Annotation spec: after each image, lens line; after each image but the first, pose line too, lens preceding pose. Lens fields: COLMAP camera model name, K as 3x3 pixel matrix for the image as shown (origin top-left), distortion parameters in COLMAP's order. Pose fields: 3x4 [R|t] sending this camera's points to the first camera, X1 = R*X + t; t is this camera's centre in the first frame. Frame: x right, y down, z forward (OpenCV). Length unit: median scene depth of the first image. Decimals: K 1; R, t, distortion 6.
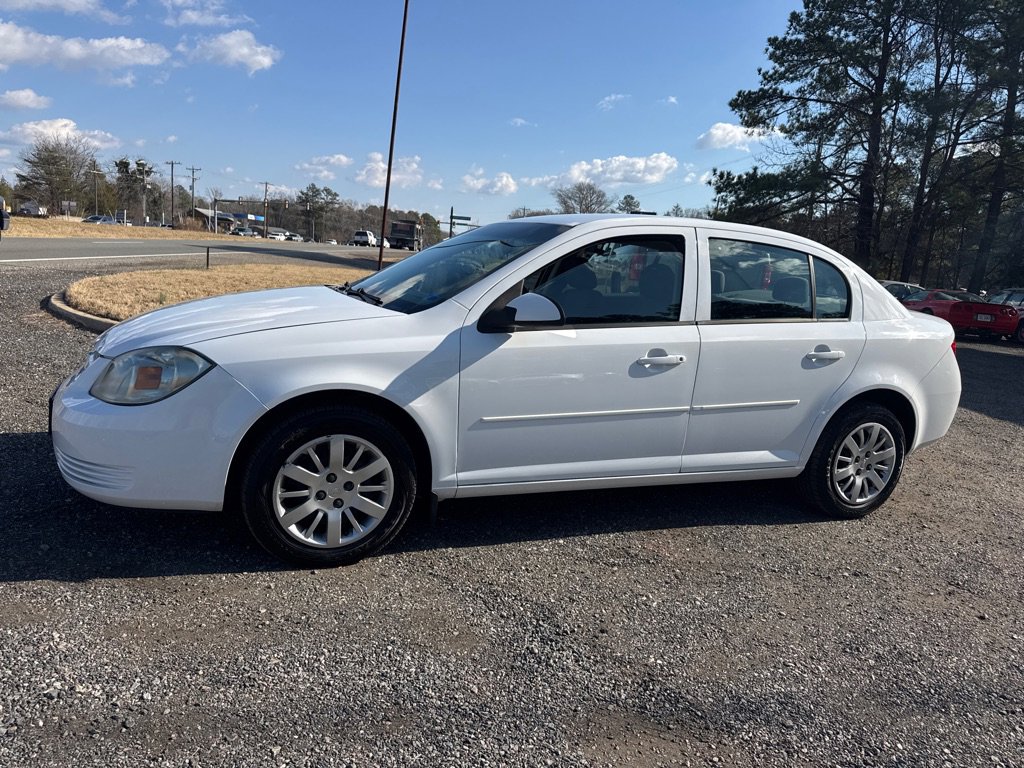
lens RADIAL K [[734.4, 0, 505.3], [0, 734.4, 401.1], [0, 0, 1]] dist [0.027493, -0.031870]
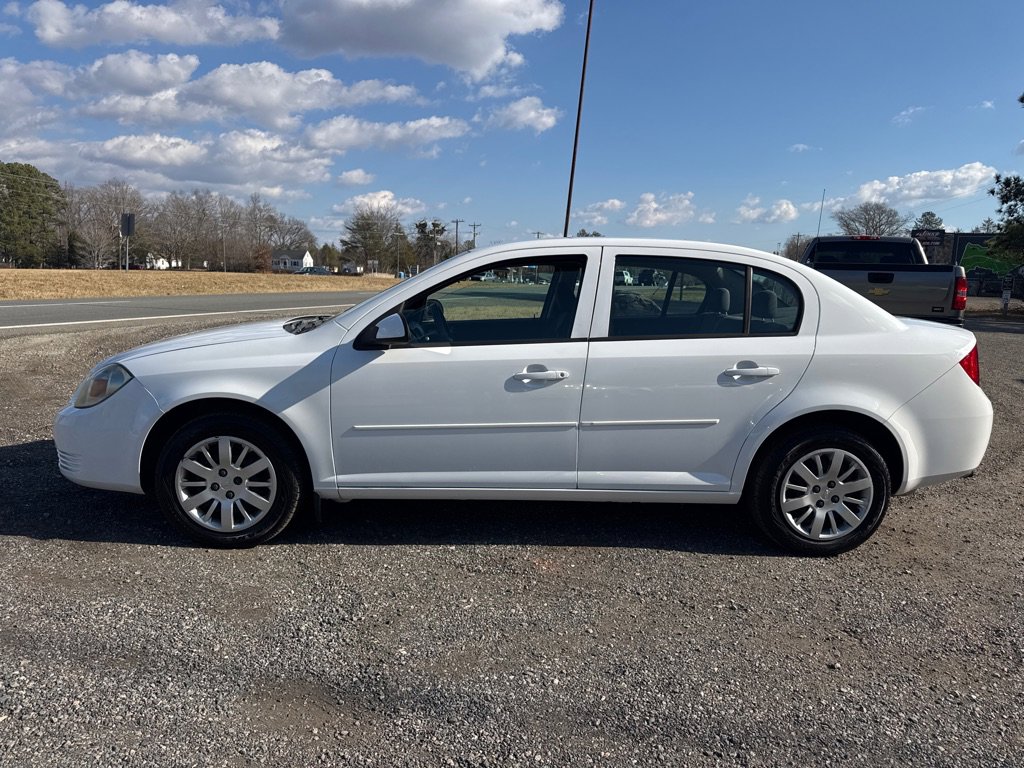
lens RADIAL K [[734.4, 0, 514.4], [0, 734.4, 386.1], [0, 0, 1]] dist [0.027493, -0.031870]
pose [[0.934133, -0.000525, -0.356925, 0.460757], [-0.024263, 0.997592, -0.064967, 0.021950], [0.356099, 0.069348, 0.931871, 0.024314]]
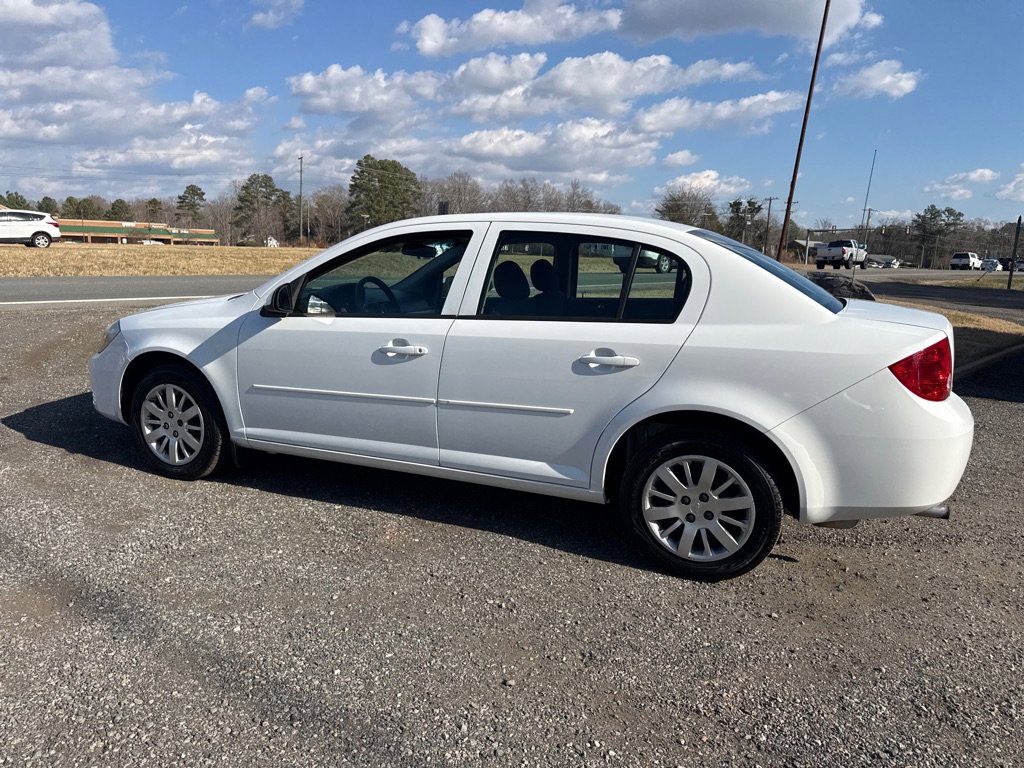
lens RADIAL K [[734.4, 0, 517.1], [0, 734.4, 373.6], [0, 0, 1]] dist [0.027493, -0.031870]
pose [[0.709089, 0.065022, -0.702114, 0.900937], [-0.118947, 0.992500, -0.028214, -0.010703], [0.695014, 0.103520, 0.711505, 0.312441]]
